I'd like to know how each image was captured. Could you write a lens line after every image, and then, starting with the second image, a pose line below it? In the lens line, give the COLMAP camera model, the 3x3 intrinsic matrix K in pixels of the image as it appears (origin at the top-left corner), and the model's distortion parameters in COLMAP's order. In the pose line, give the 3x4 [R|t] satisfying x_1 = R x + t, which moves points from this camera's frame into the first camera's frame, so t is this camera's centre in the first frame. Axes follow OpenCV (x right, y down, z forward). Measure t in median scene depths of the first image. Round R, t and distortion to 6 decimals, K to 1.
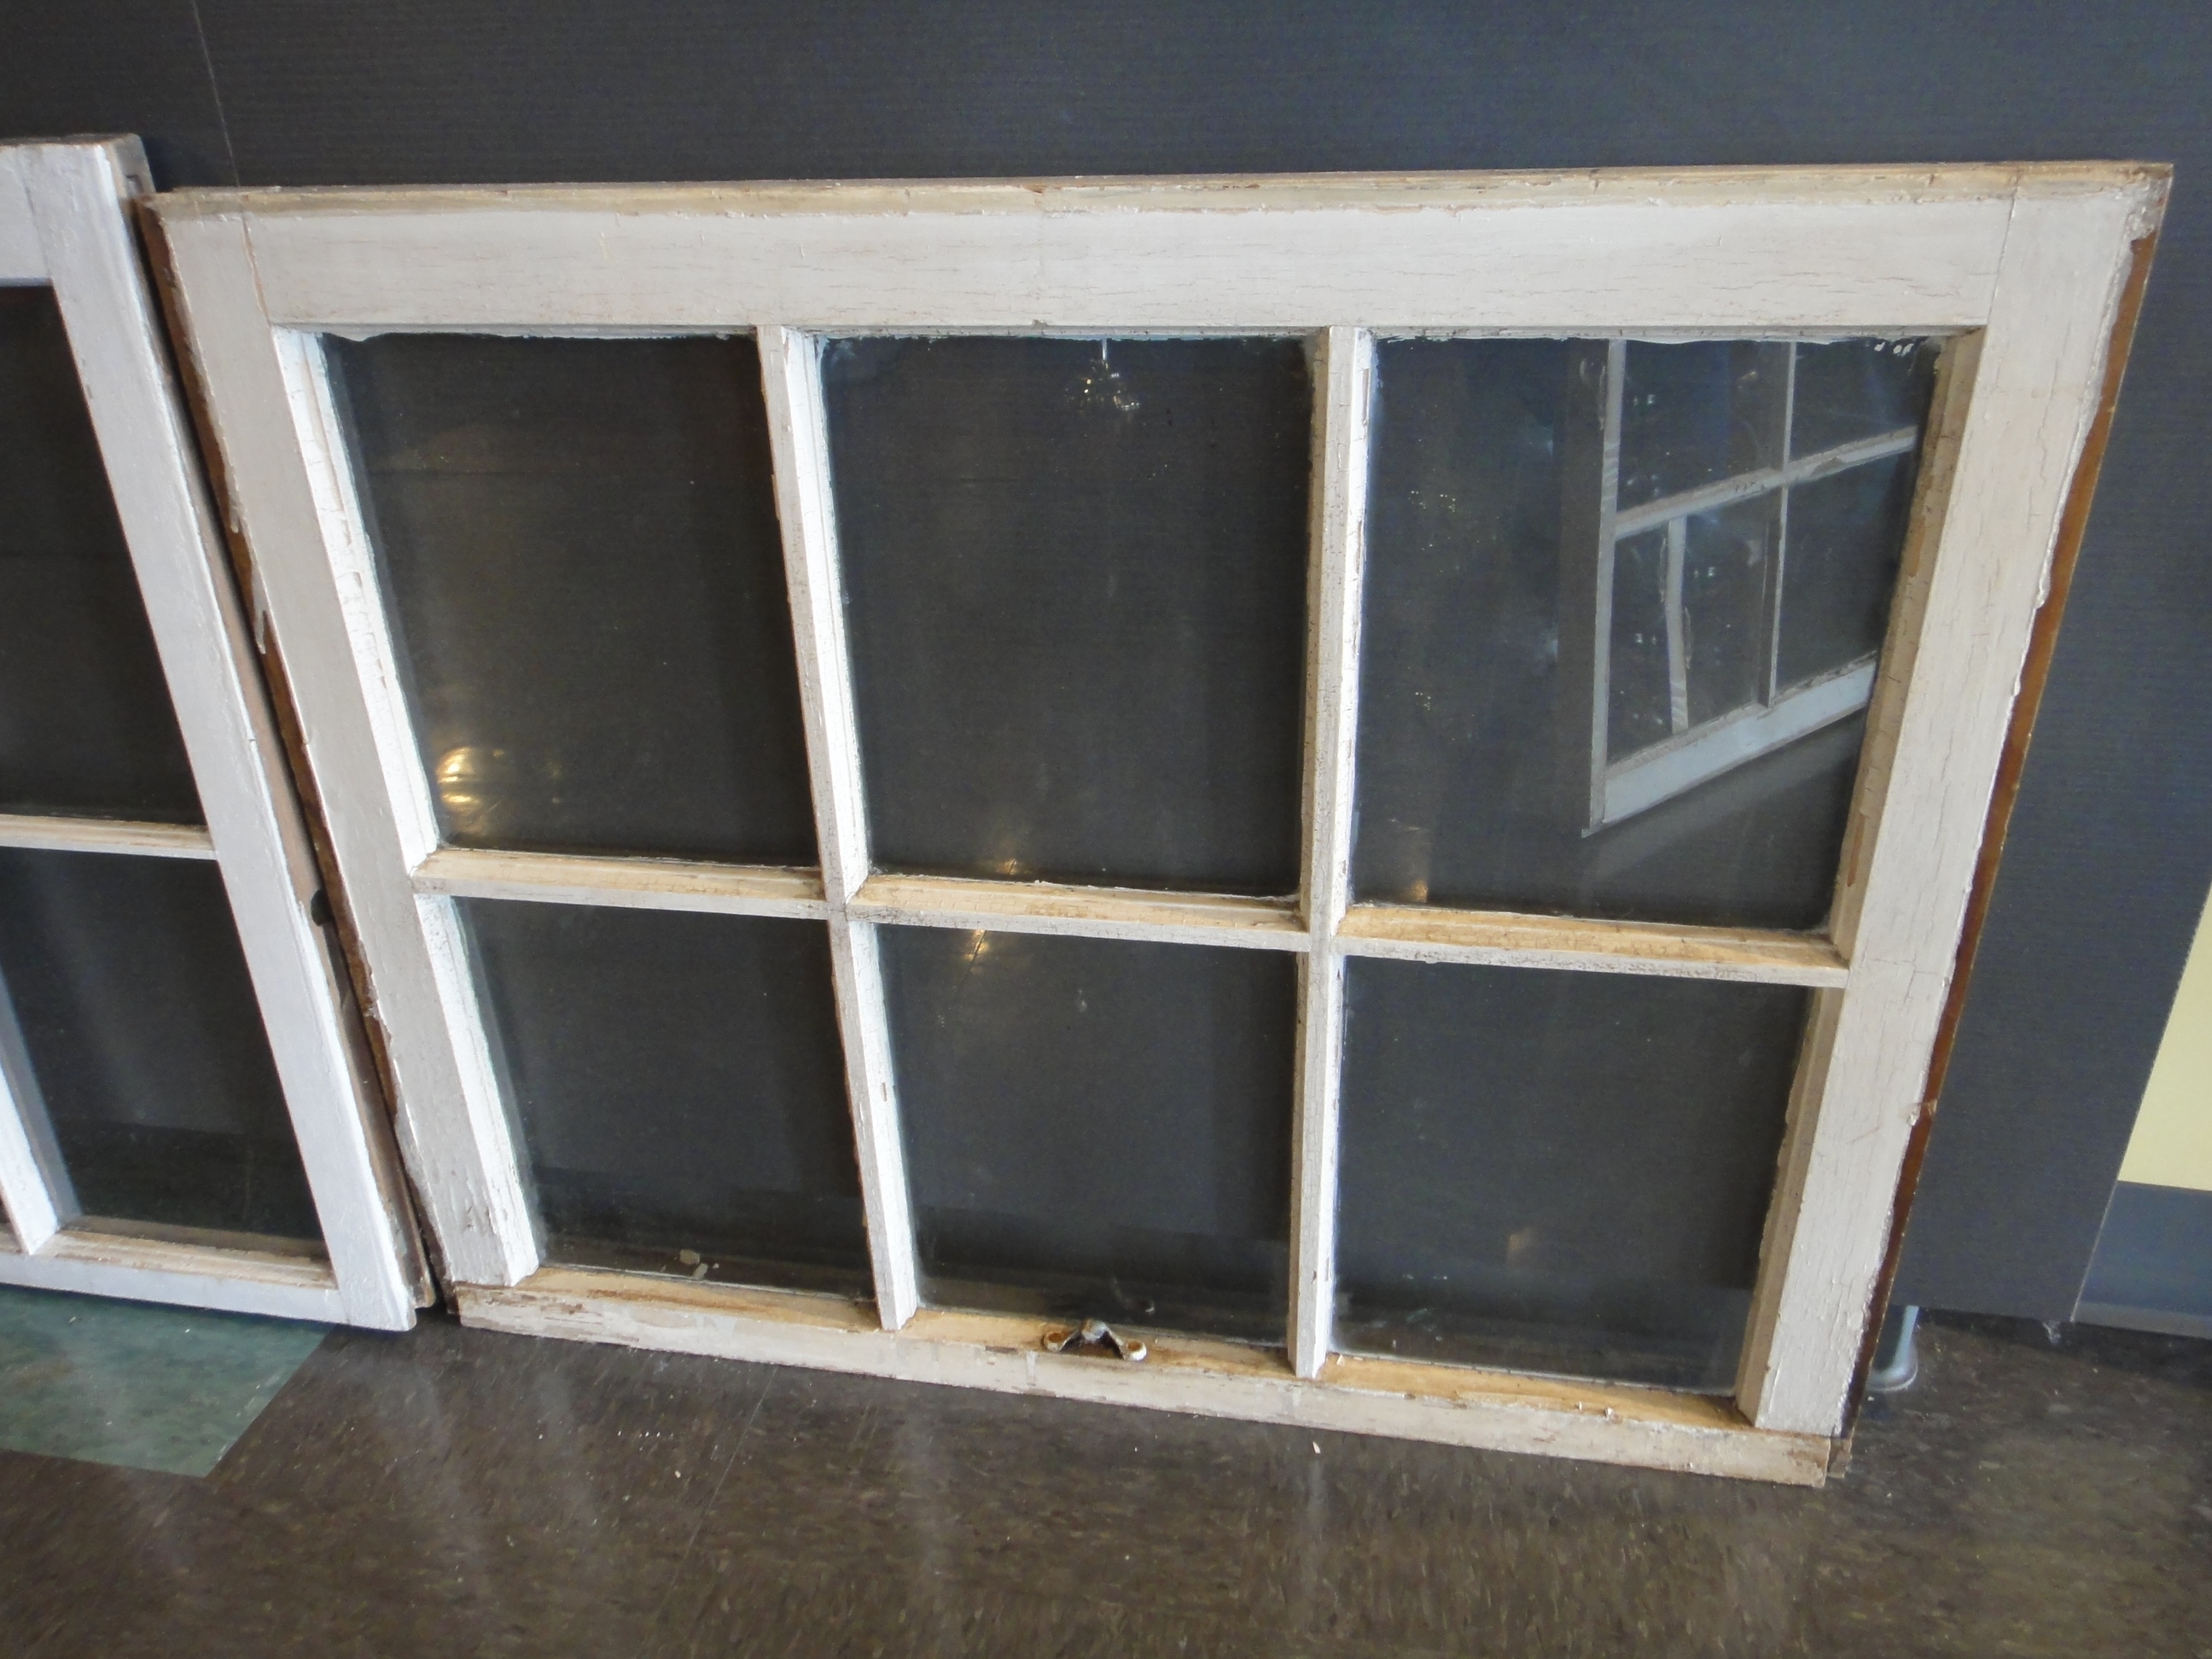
lens RADIAL K [[1577.7, 0, 1108.9], [0, 1577.7, 812.8], [0, 0, 1]] dist [0.003459, 0.000744]
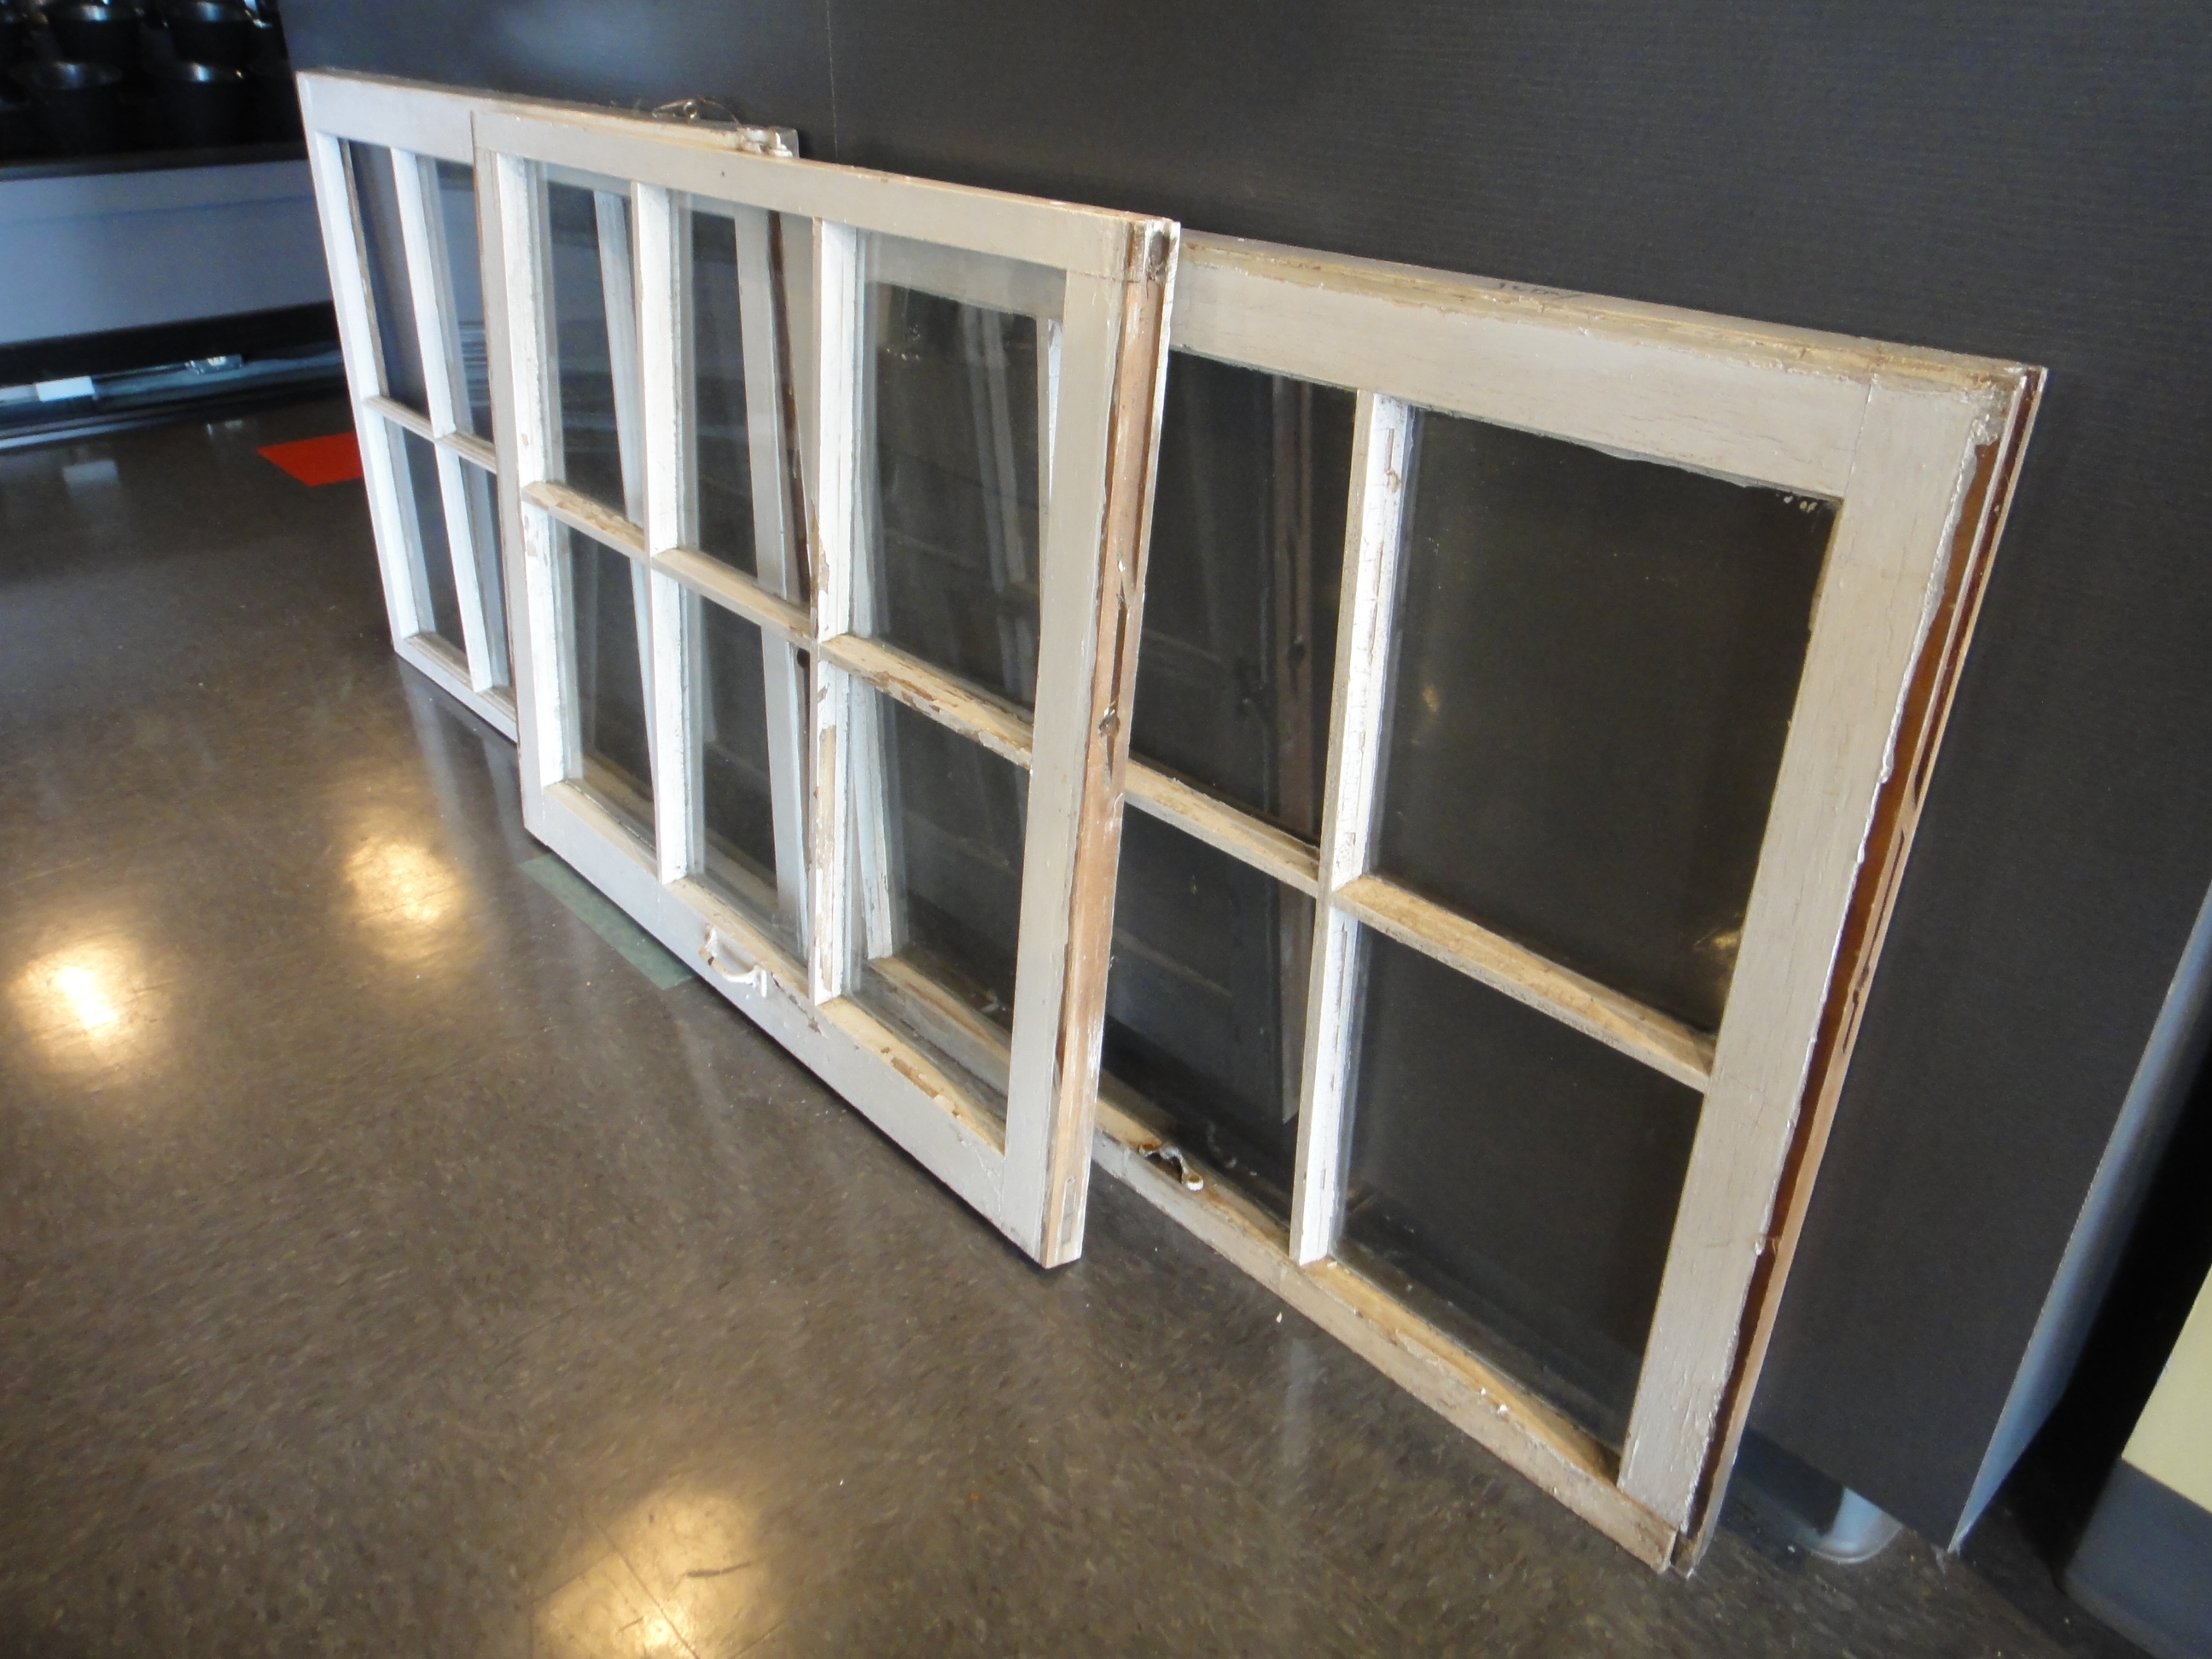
lens RADIAL K [[1577.7, 0, 1108.9], [0, 1577.7, 812.8], [0, 0, 1]] dist [0.003459, 0.000744]
pose [[0.798793, 0.313960, -0.513185, 0.543926], [-0.291849, 0.948156, 0.125795, -0.071187], [0.526074, 0.049288, 0.849010, -0.094431]]
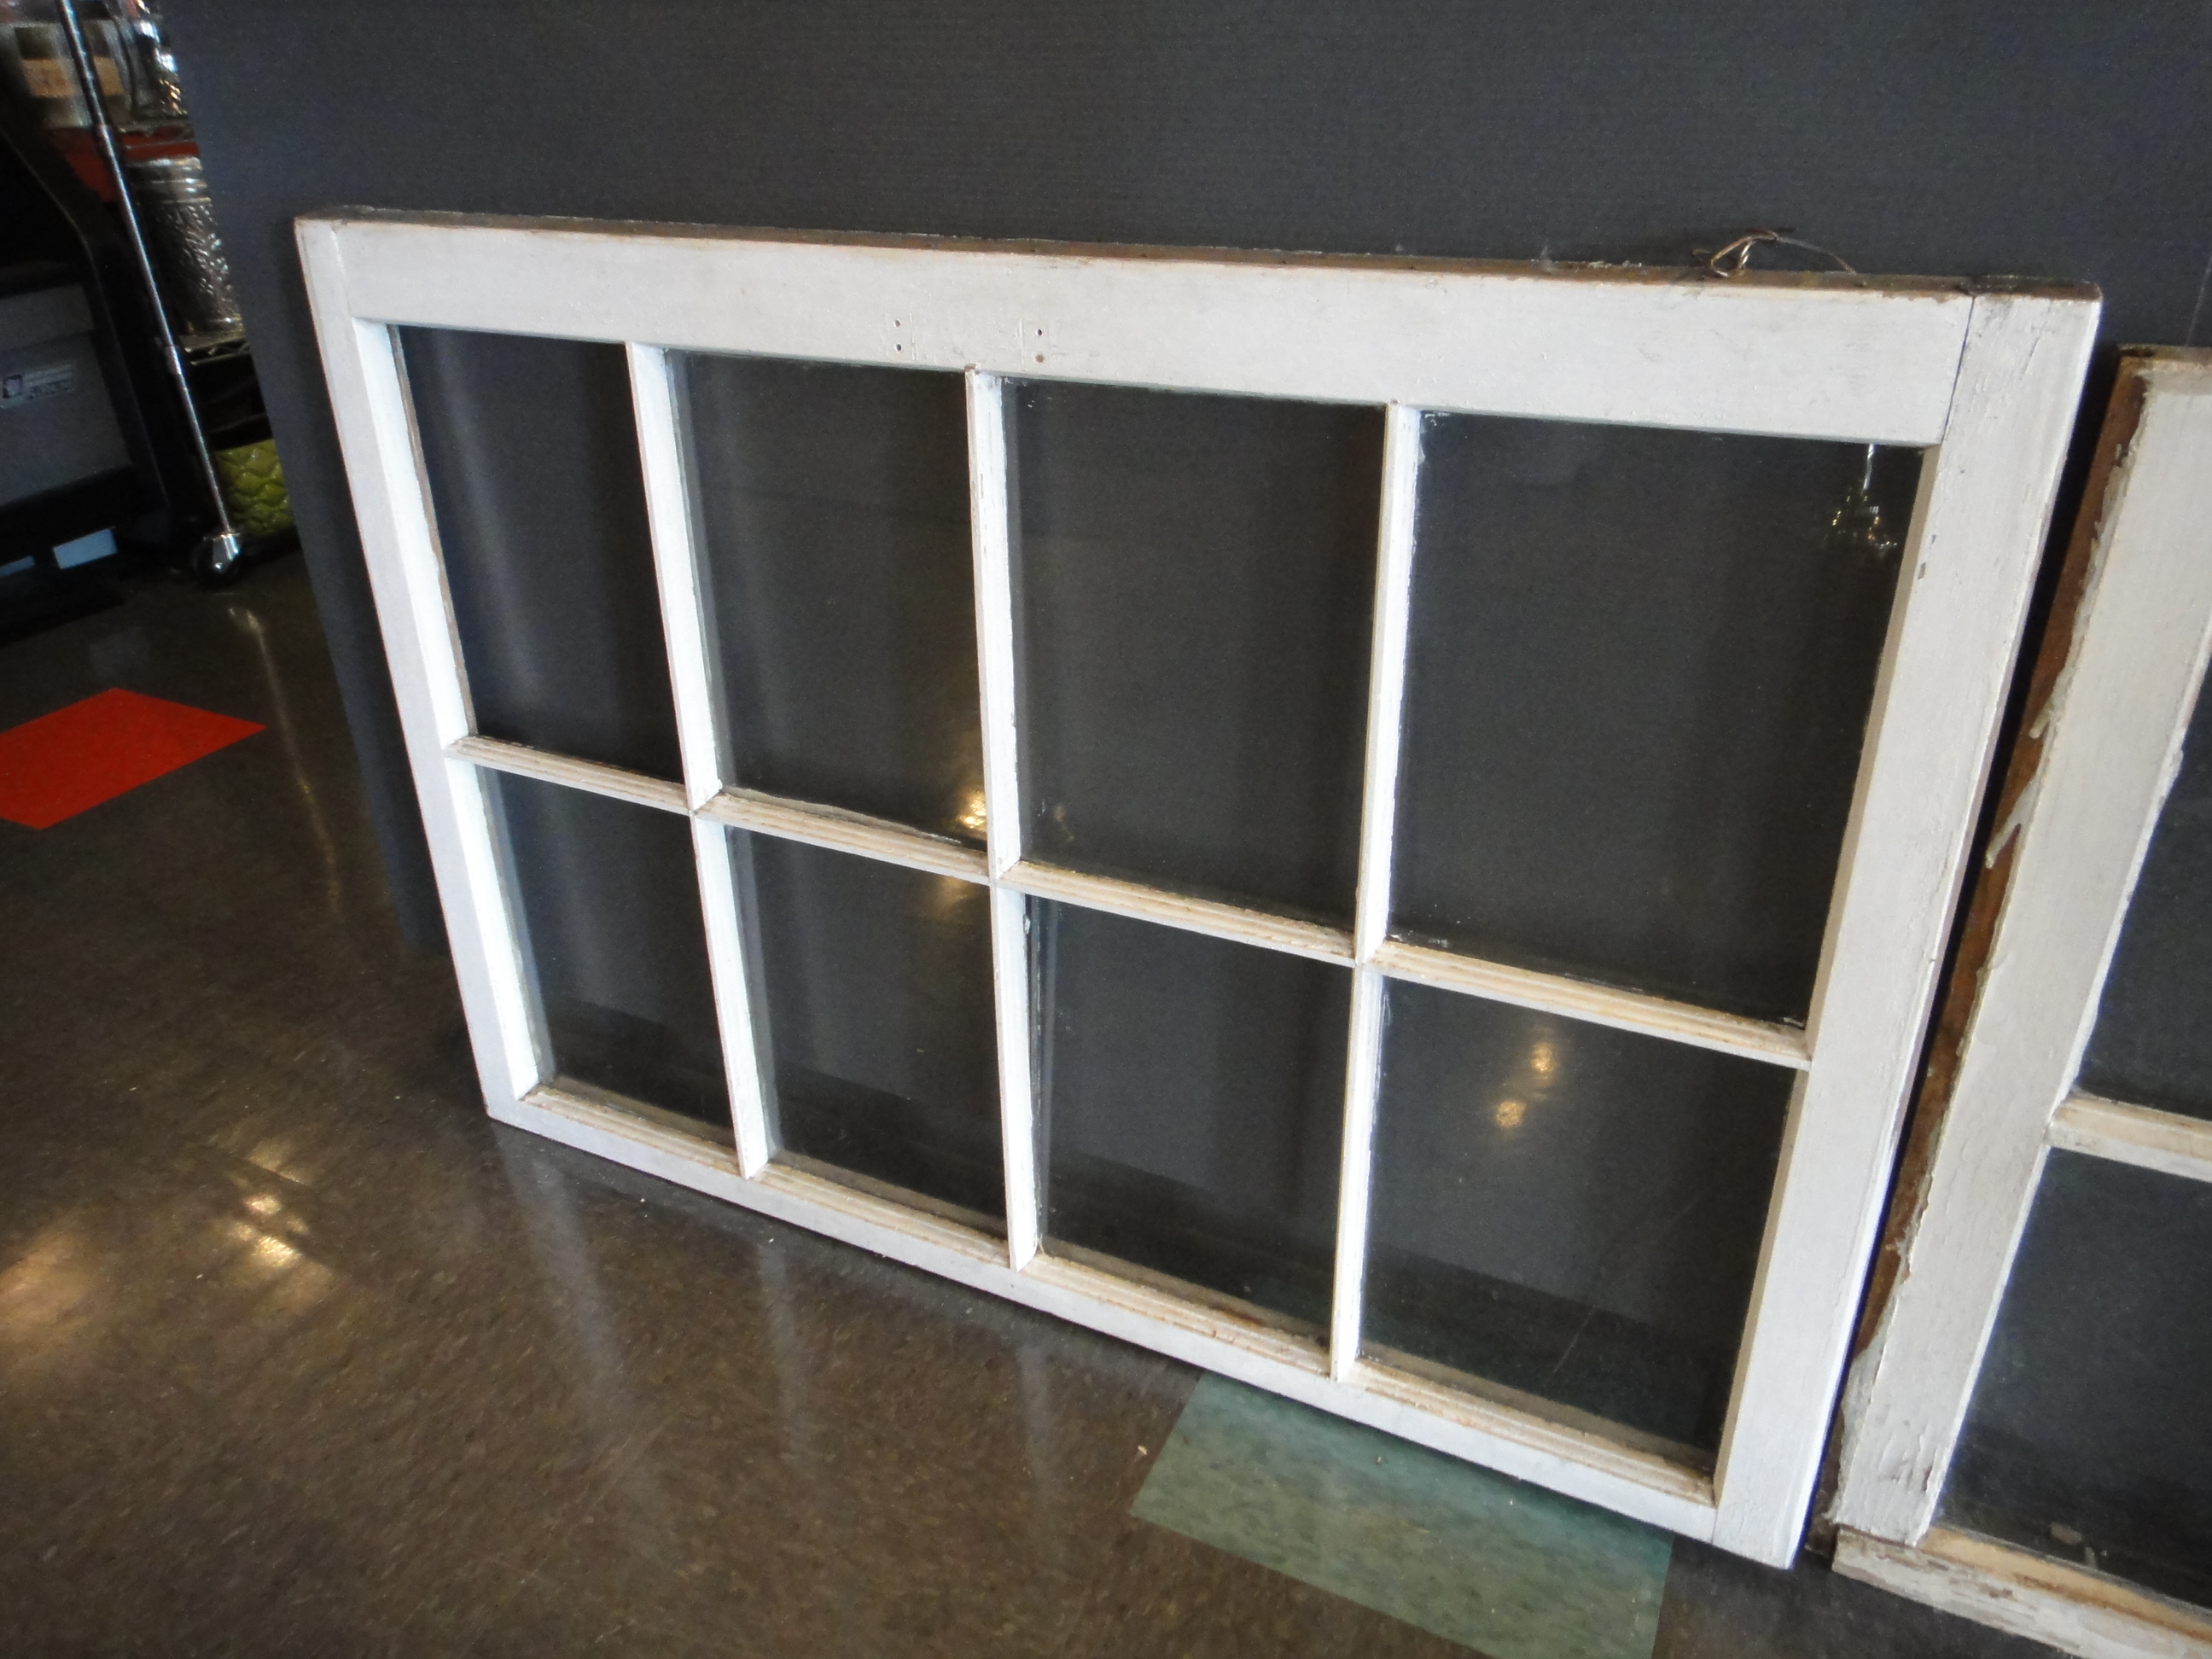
lens RADIAL K [[1470.1, 0, 1201.4], [0, 1470.1, 872.9], [0, 0, 1]] dist [0.001314, 0.000495]
pose [[0.968982, 0.138914, -0.204393, -0.757003], [-0.136022, 0.990304, 0.028202, -0.059651], [0.206328, 0.000474, 0.978483, 0.102511]]
